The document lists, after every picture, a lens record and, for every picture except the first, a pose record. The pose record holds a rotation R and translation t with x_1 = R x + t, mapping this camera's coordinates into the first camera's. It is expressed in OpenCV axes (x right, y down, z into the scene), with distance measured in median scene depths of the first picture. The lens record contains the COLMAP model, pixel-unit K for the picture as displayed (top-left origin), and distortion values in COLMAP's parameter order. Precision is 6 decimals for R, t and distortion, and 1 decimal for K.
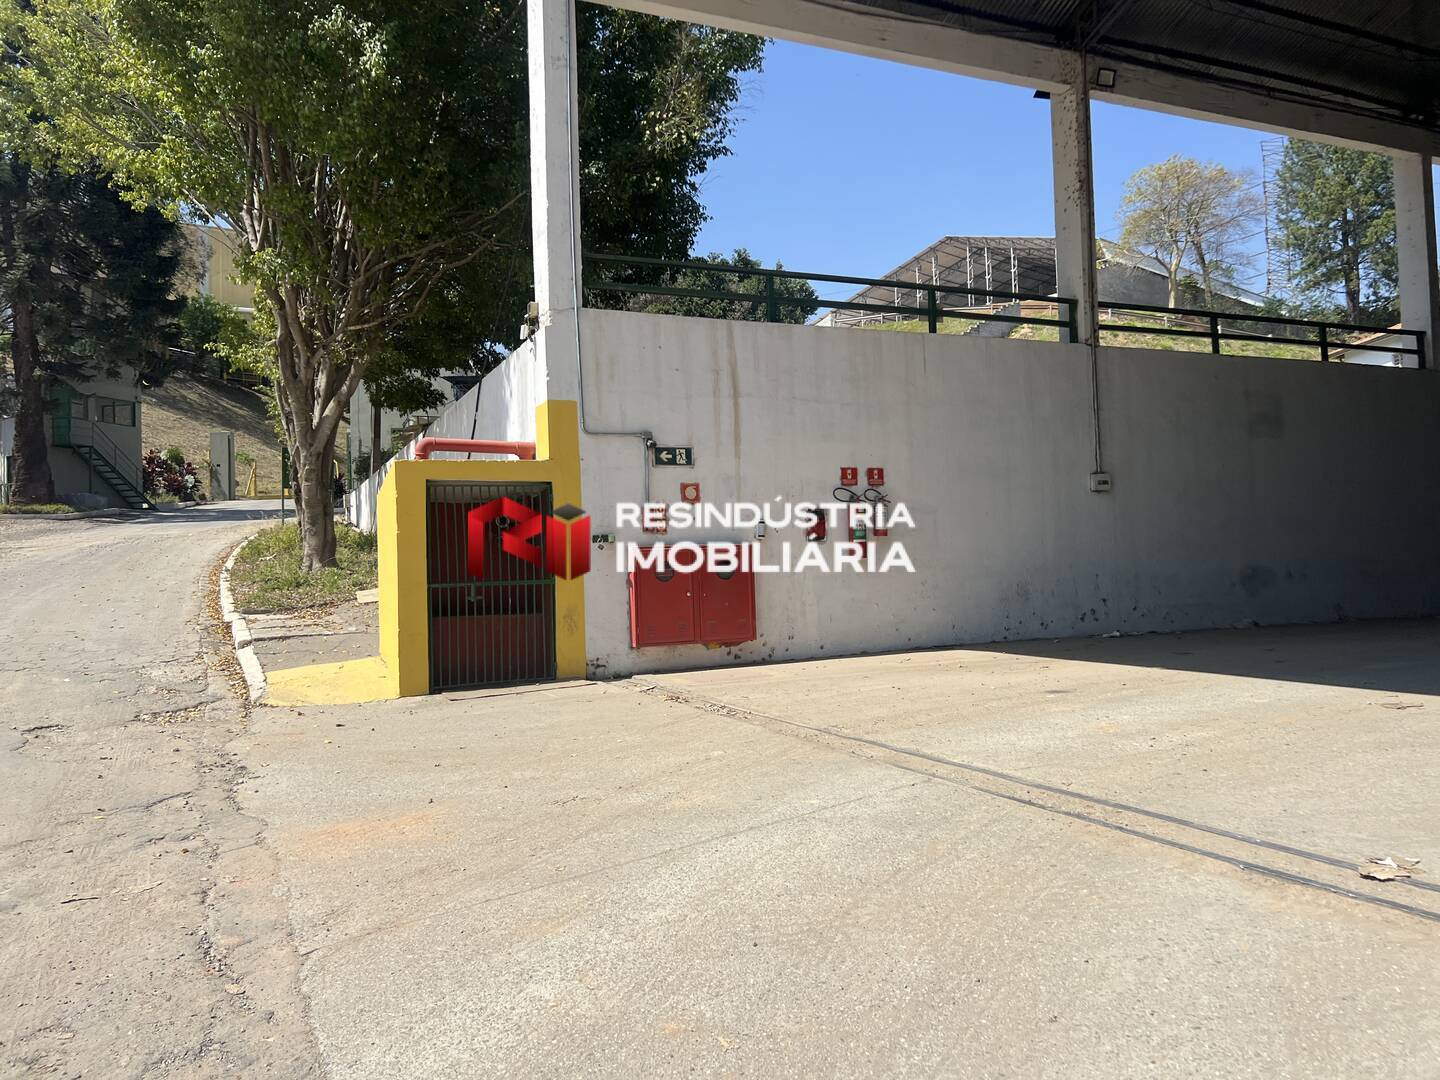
lens RADIAL K [[1083.9, 0, 730.4], [0, 1083.9, 528.6], [0, 0, 1]] dist [0.058024, -0.064139]
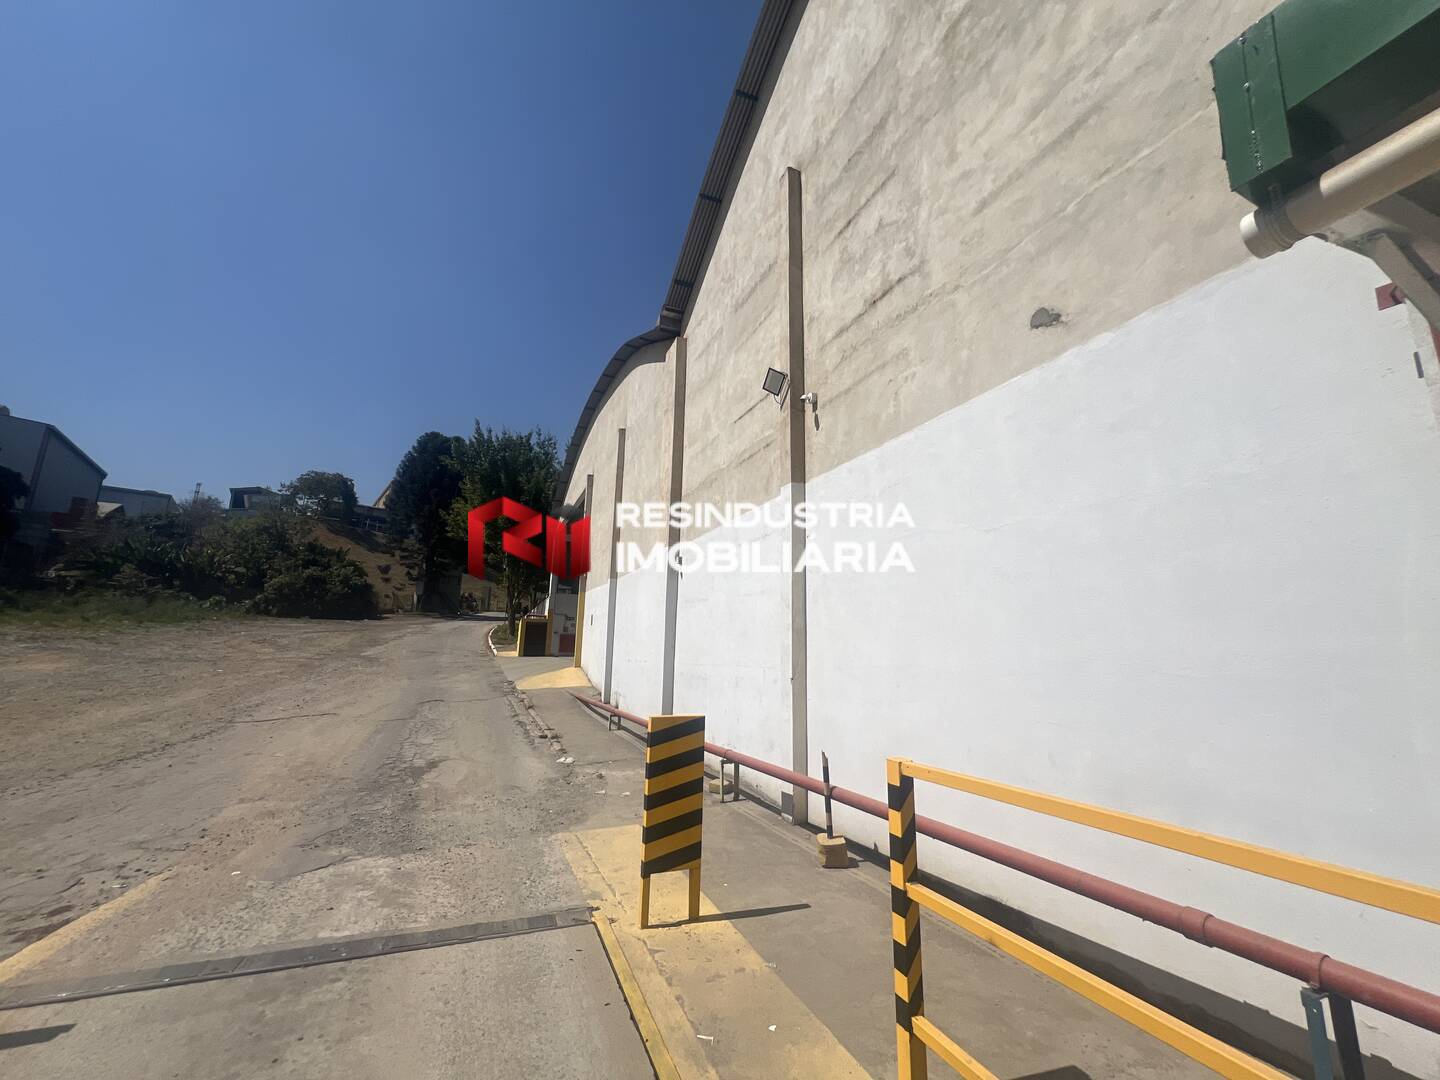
lens RADIAL K [[575.8, 0, 718.4], [0, 575.8, 537.0], [0, 0, 1]] dist [-0.001941, -0.000011]
pose [[0.997857, 0.044849, -0.047649, 0.661606], [-0.052011, 0.985478, -0.161642, -0.031578], [0.039707, 0.163774, 0.985698, -1.582804]]
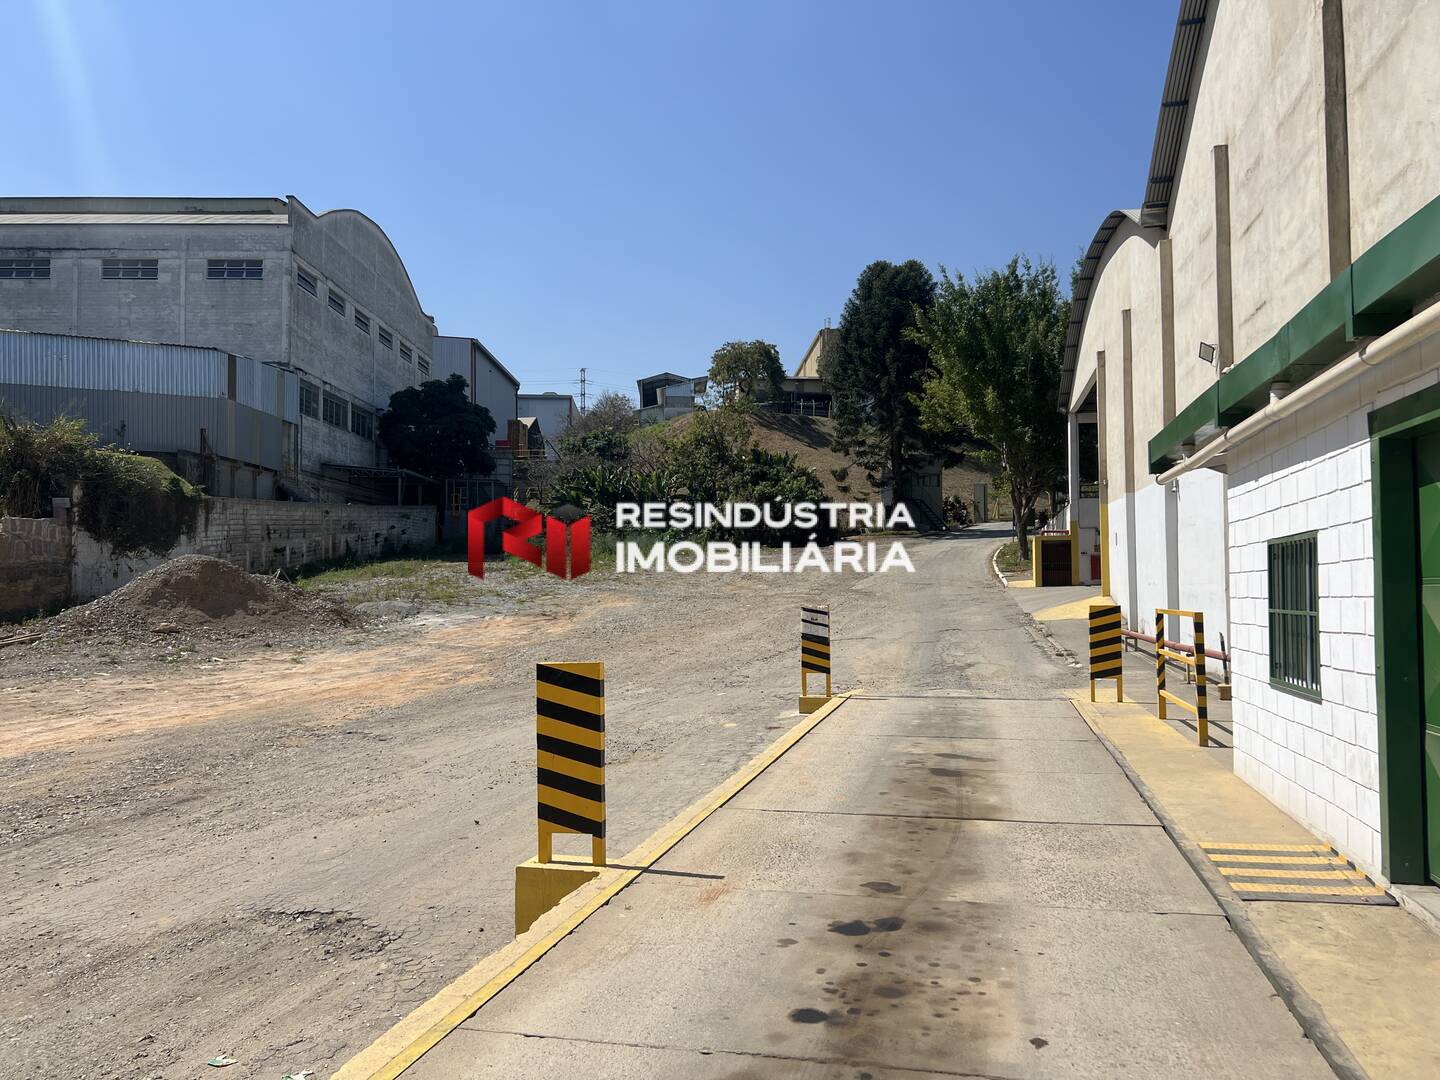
lens RADIAL K [[1083.9, 0, 721.8], [0, 1083.9, 536.9], [0, 0, 1]] dist [0.058024, -0.064139]
pose [[0.793849, -0.000504, -0.608114, 1.001706], [0.005438, 0.999966, 0.006271, -0.065409], [0.608090, -0.008285, 0.793825, -2.401875]]
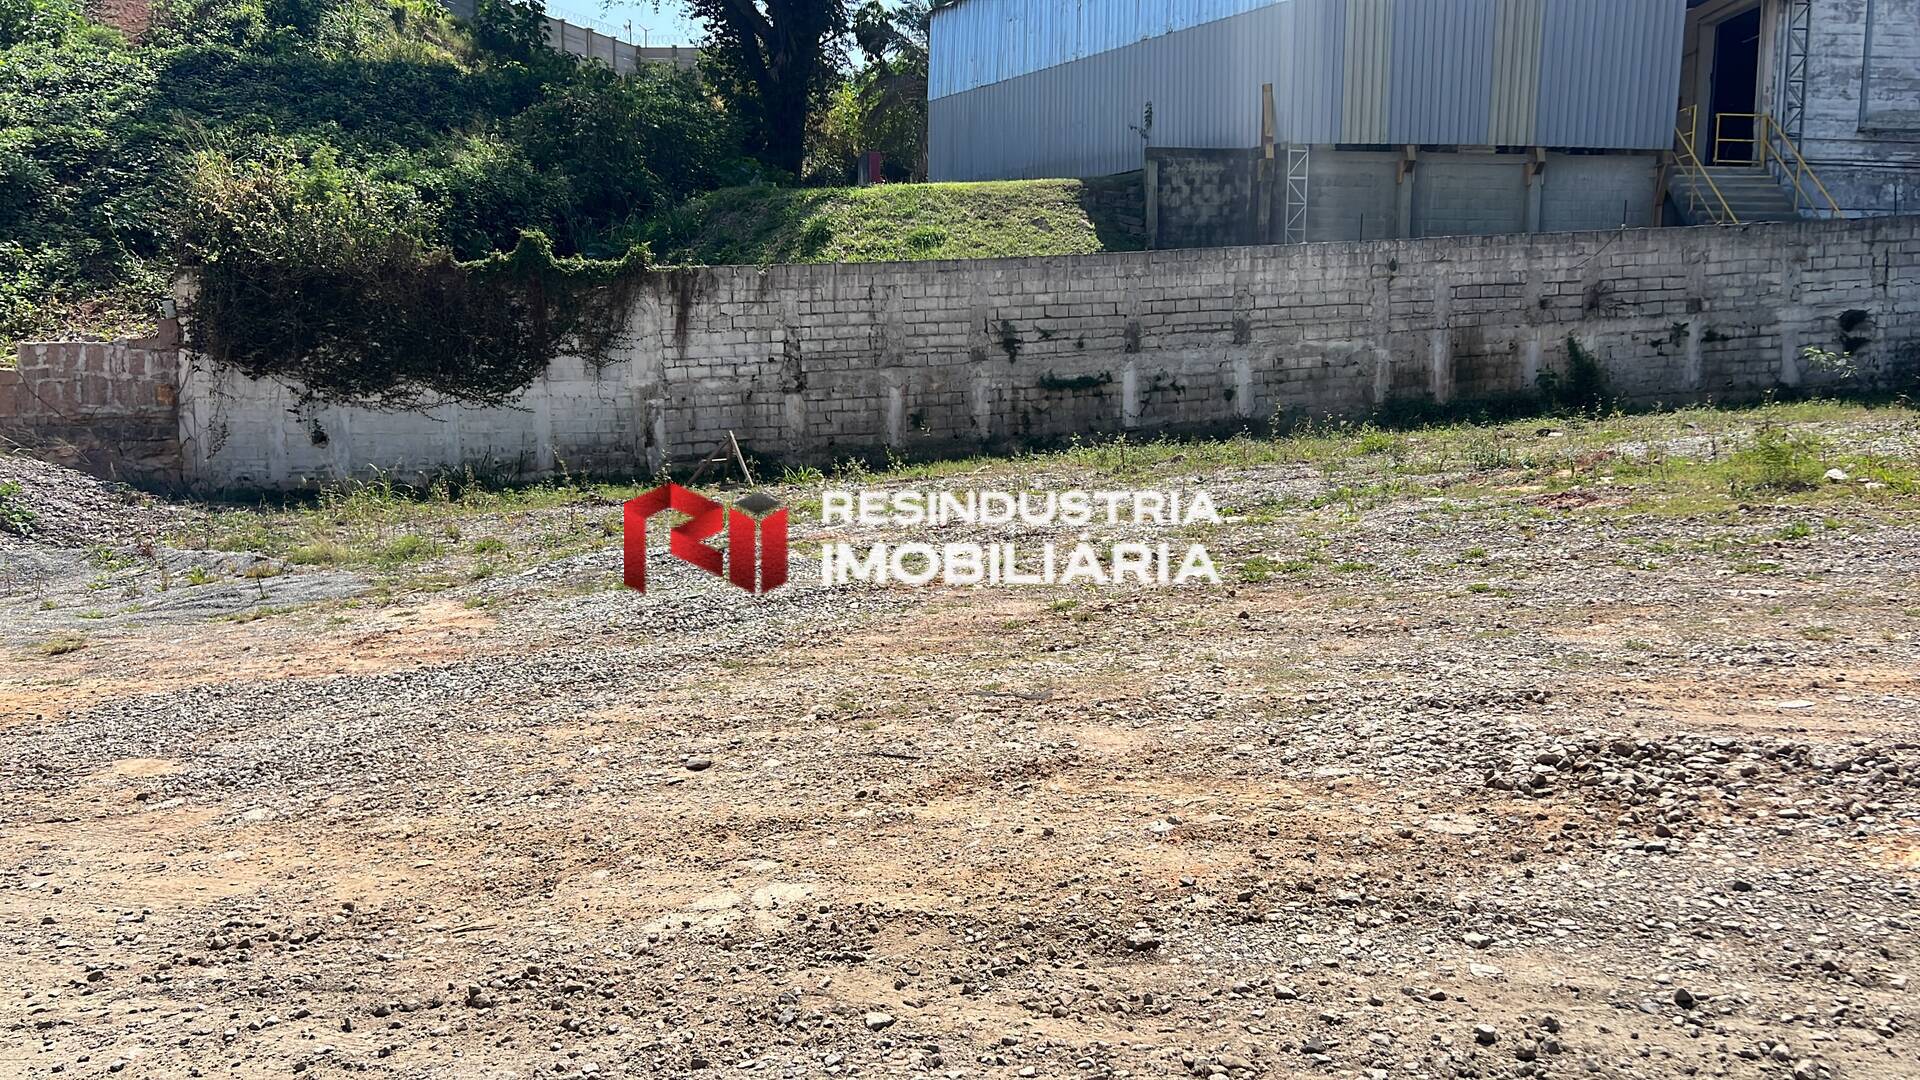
lens RADIAL K [[1519.2, 0, 954.0], [0, 1519.2, 553.1], [0, 0, 1]] dist [0.048798, -0.053699]
pose [[-0.598256, 0.109719, -0.793758, -0.702674], [0.032904, 0.993110, 0.112475, -0.014235], [0.800629, 0.041171, -0.597744, 0.639880]]
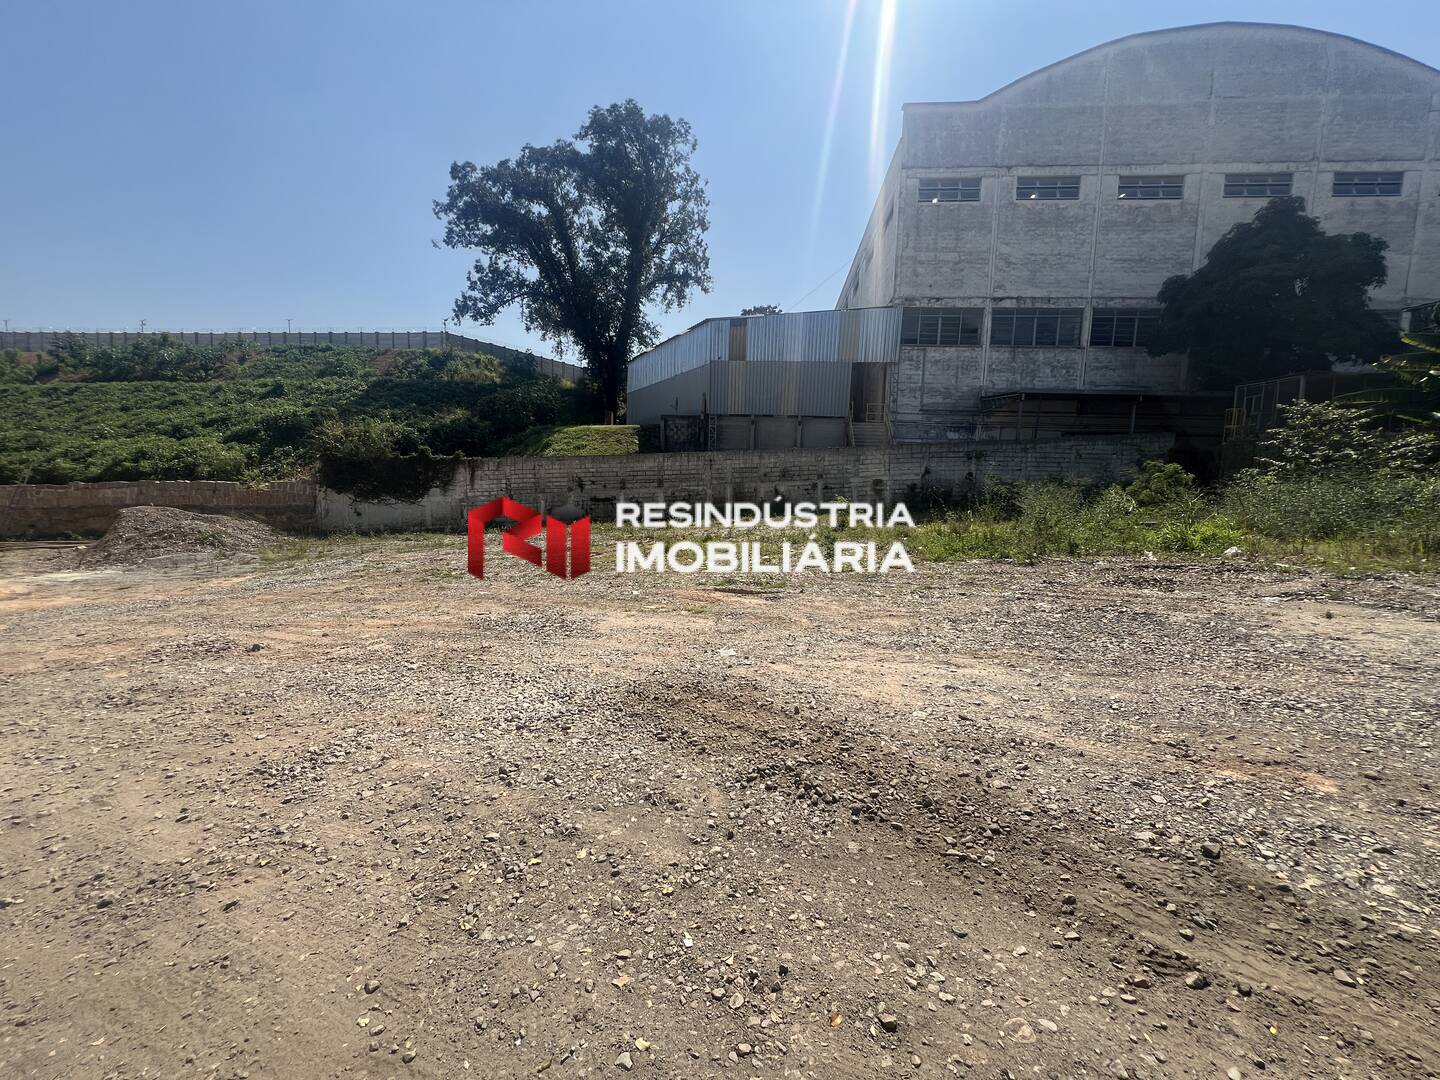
lens RADIAL K [[575.8, 0, 714.0], [0, 575.8, 532.5], [0, 0, 1]] dist [-0.001941, -0.000011]
pose [[-0.679804, 0.077014, -0.729339, -1.093719], [0.018994, 0.995986, 0.087466, -0.063942], [0.733148, 0.045607, -0.678539, 1.331166]]
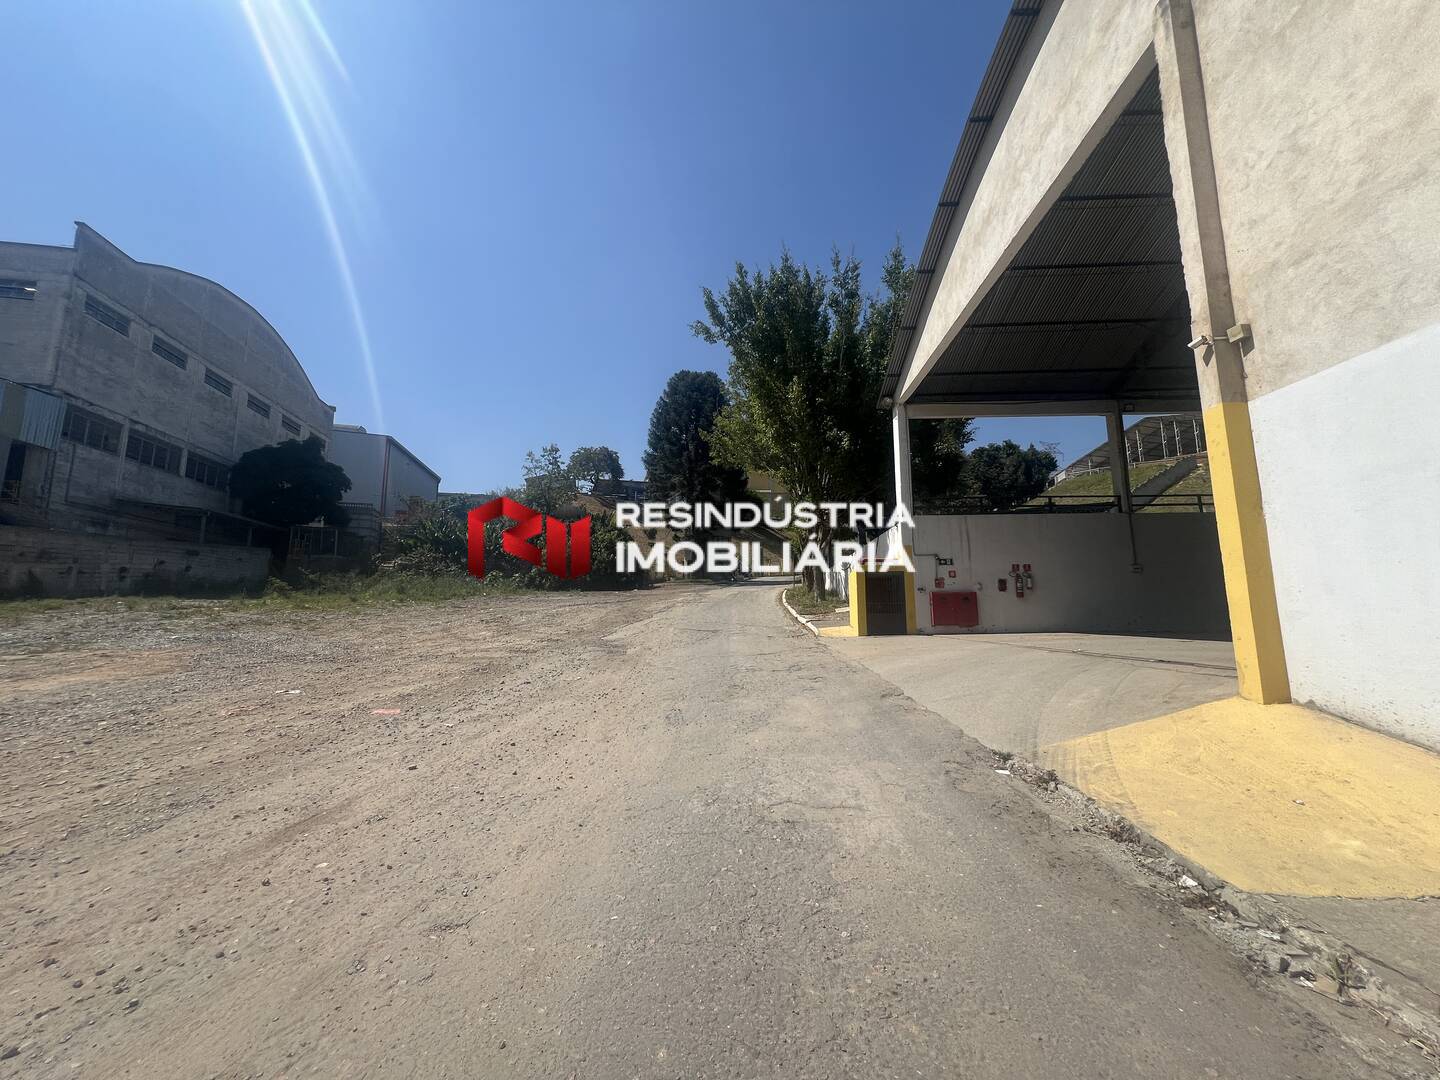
lens RADIAL K [[575.8, 0, 715.0], [0, 575.8, 536.0], [0, 0, 1]] dist [-0.001941, -0.000011]
pose [[0.887304, -0.037148, -0.459686, 0.088161], [-0.007055, 0.995541, -0.094070, 0.012334], [0.461130, 0.086712, 0.883086, -0.541414]]
